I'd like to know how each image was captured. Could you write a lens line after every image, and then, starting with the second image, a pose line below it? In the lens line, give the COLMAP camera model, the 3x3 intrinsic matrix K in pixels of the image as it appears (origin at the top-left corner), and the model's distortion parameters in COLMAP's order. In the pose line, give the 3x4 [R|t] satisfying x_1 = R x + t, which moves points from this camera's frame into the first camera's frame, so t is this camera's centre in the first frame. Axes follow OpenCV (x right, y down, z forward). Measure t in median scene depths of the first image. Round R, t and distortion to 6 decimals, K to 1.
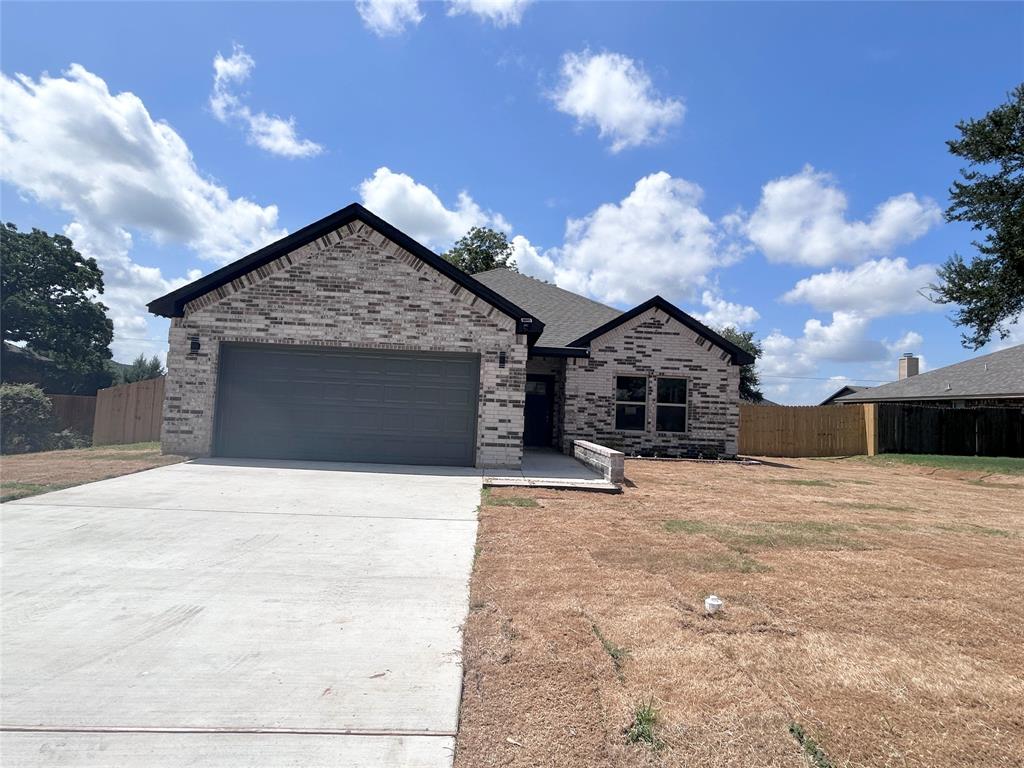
lens RADIAL K [[509.5, 0, 512.5], [0, 509.5, 383.0], [0, 0, 1]] dist [0.017840, 0.000035]
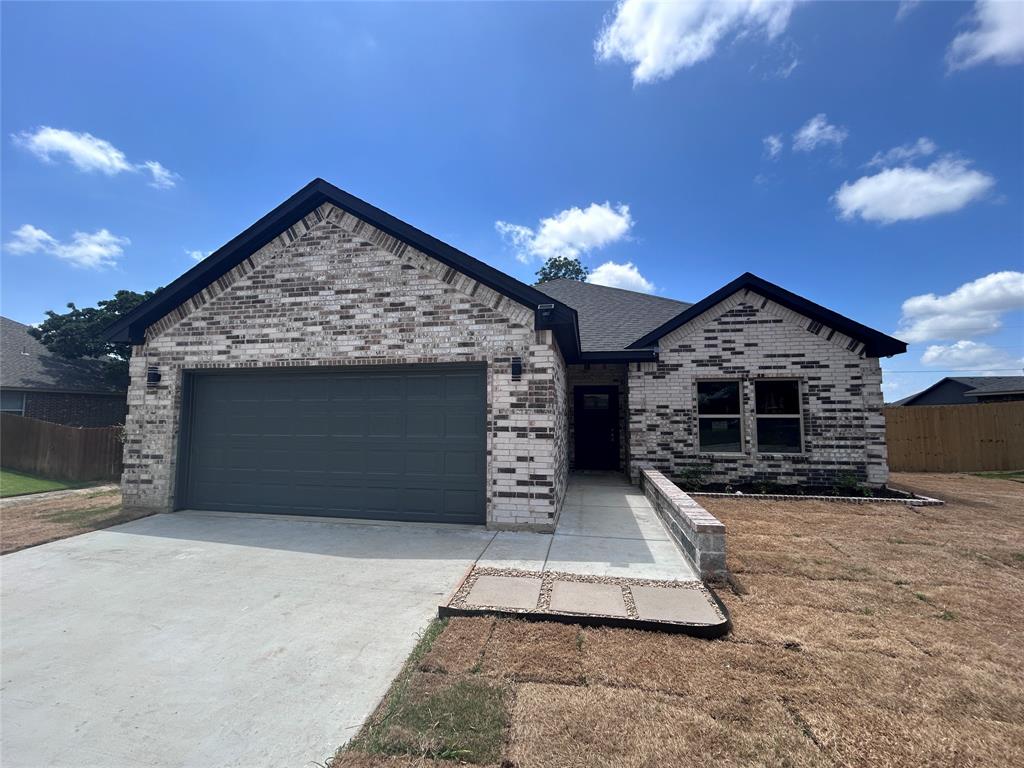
lens RADIAL K [[412.6, 0, 511.6], [0, 412.6, 383.0], [0, 0, 1]] dist [0.000692, 0.000980]
pose [[0.974814, -0.060368, -0.214694, 0.089935], [0.054098, 0.997923, -0.034967, -0.007693], [0.216359, 0.022471, 0.976055, 0.455723]]
